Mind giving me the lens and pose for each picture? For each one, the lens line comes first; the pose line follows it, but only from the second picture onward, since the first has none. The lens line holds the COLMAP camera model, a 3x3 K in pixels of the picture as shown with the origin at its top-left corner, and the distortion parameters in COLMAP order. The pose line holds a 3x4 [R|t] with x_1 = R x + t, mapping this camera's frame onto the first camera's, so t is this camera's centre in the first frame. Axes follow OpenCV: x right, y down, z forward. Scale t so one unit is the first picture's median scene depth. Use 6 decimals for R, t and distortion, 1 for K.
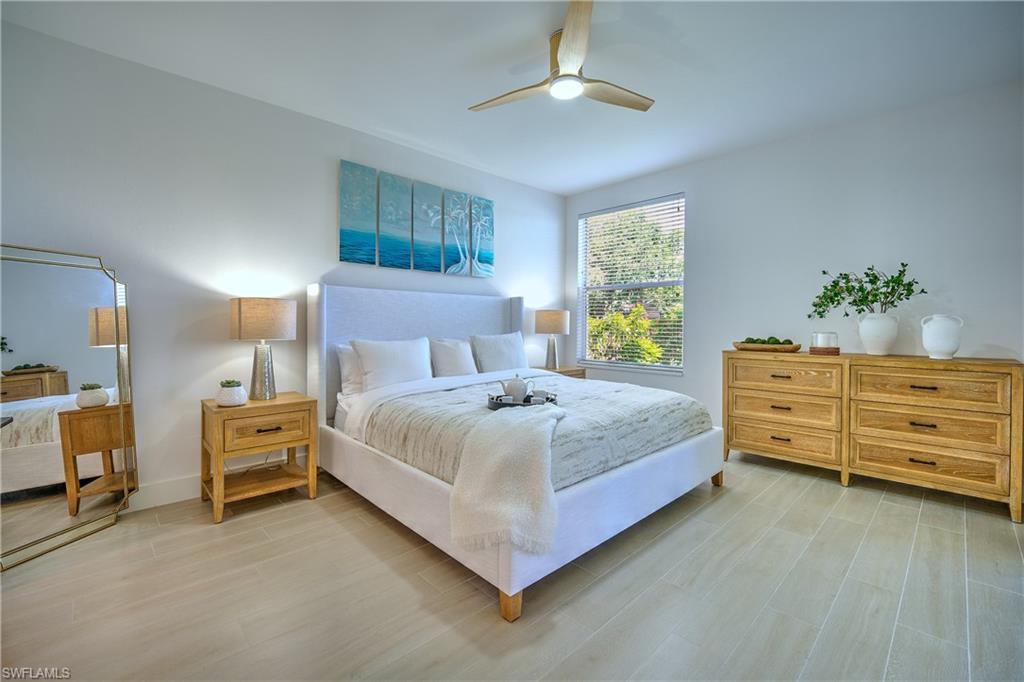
lens RADIAL K [[437.9, 0, 510.7], [0, 437.9, 321.8], [0, 0, 1]] dist [0.000198, -0.009696]
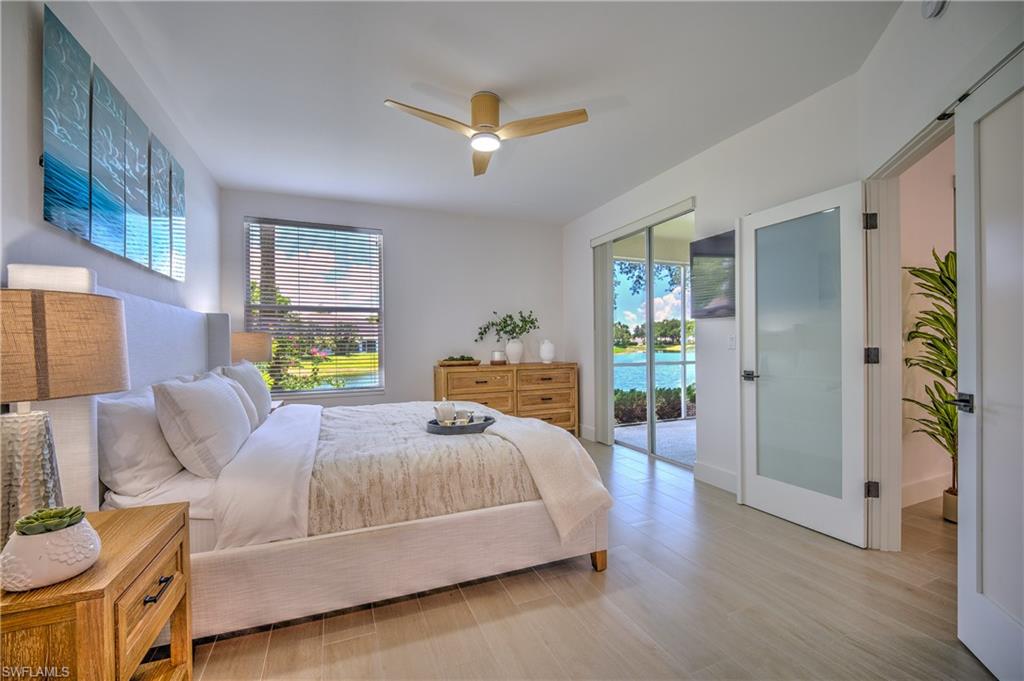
lens RADIAL K [[422.2, 0, 514.9], [0, 422.2, 343.4], [0, 0, 1]] dist [-0.001105, -0.008995]
pose [[0.358983, -0.005960, 0.933325, -0.696144], [0.010390, 0.999943, 0.002389, -0.006151], [-0.933286, 0.008840, 0.359024, 0.420739]]
